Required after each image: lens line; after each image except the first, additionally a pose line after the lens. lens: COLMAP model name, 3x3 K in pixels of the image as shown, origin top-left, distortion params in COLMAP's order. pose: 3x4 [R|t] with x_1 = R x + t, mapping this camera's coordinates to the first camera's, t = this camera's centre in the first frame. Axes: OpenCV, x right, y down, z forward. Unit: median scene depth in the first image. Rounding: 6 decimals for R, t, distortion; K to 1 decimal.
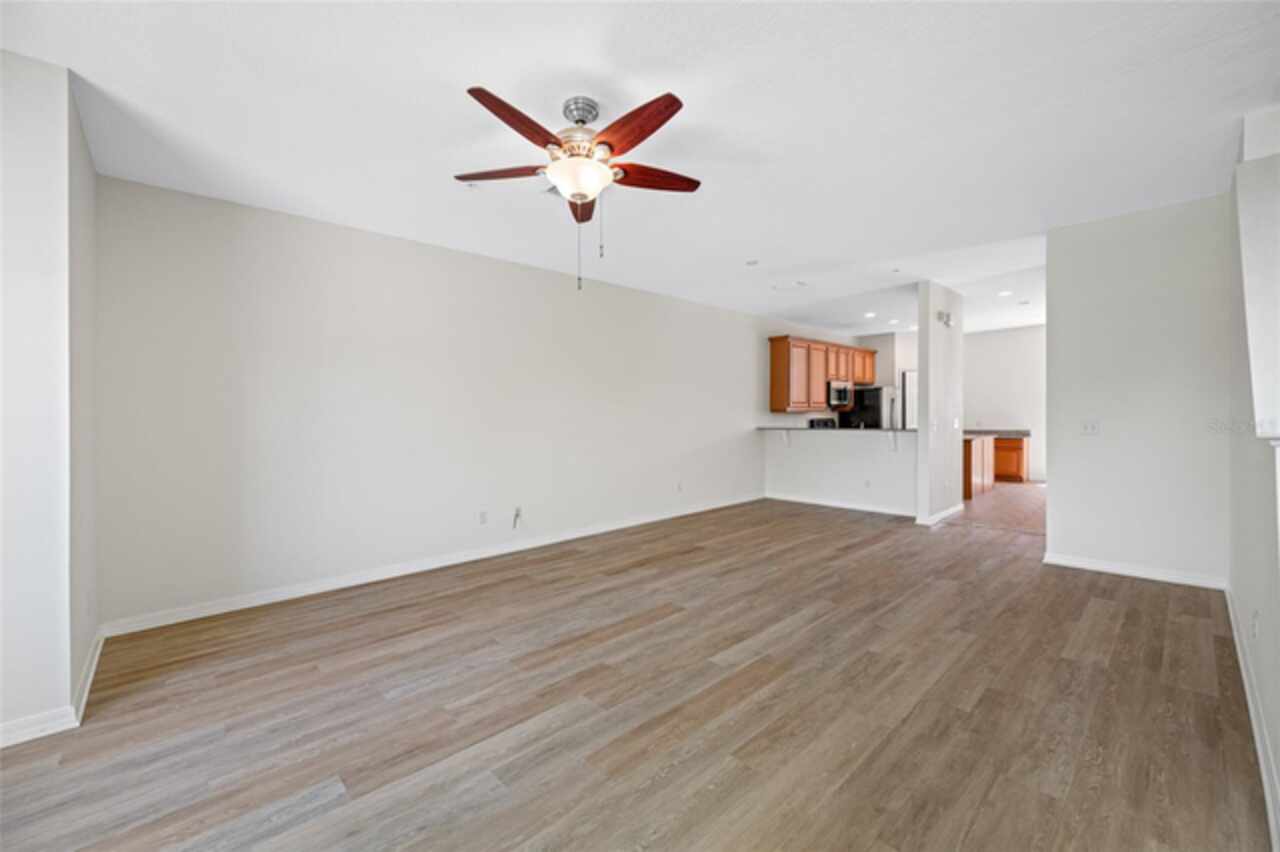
lens RADIAL K [[516.3, 0, 651.7], [0, 516.3, 423.6], [0, 0, 1]] dist [-0.008066, 0.000016]
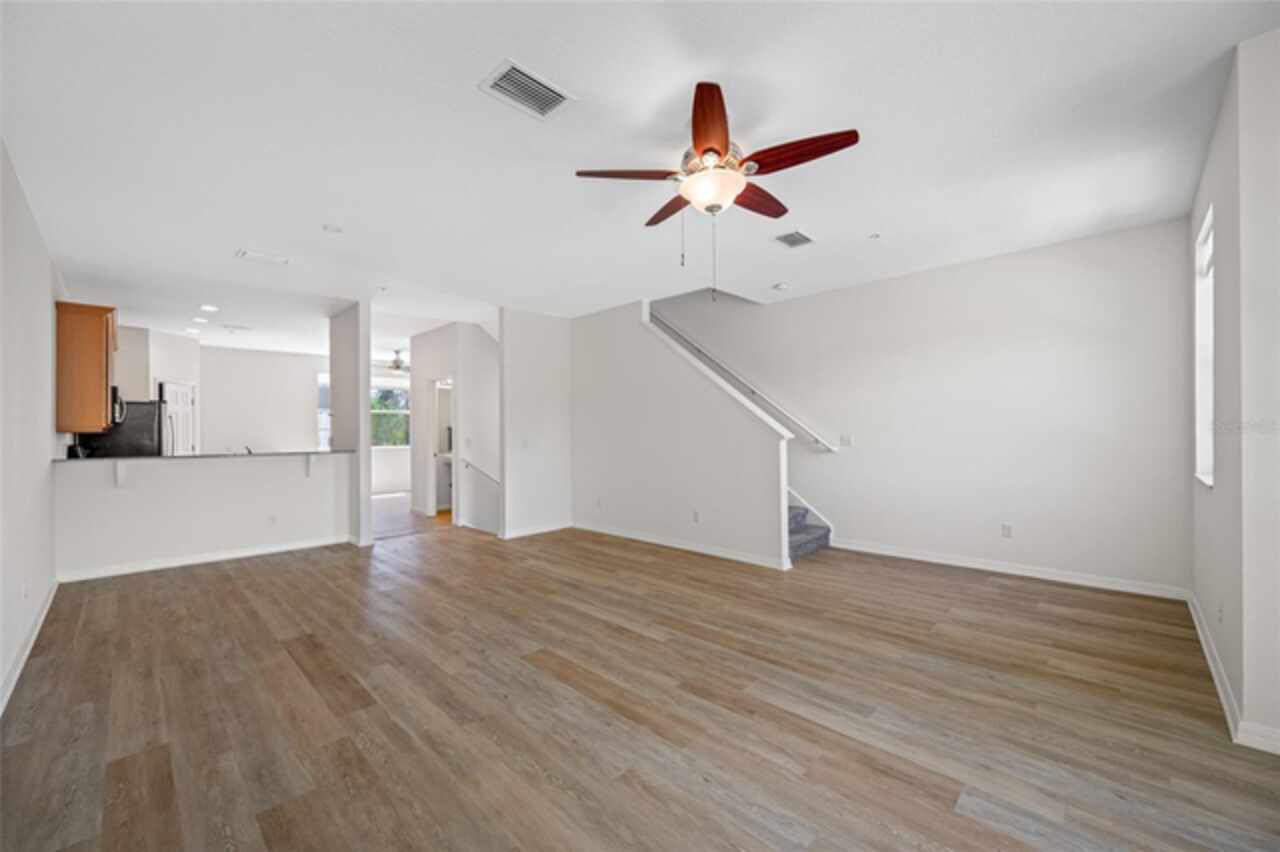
lens RADIAL K [[503.0, 0, 642.7], [0, 503.0, 423.3], [0, 0, 1]] dist [0.001977, 0.000012]
pose [[-0.044014, 0.028293, 0.998630, -1.034748], [0.023238, 0.999357, -0.027289, -0.003113], [-0.998761, 0.022005, -0.044643, 1.082382]]
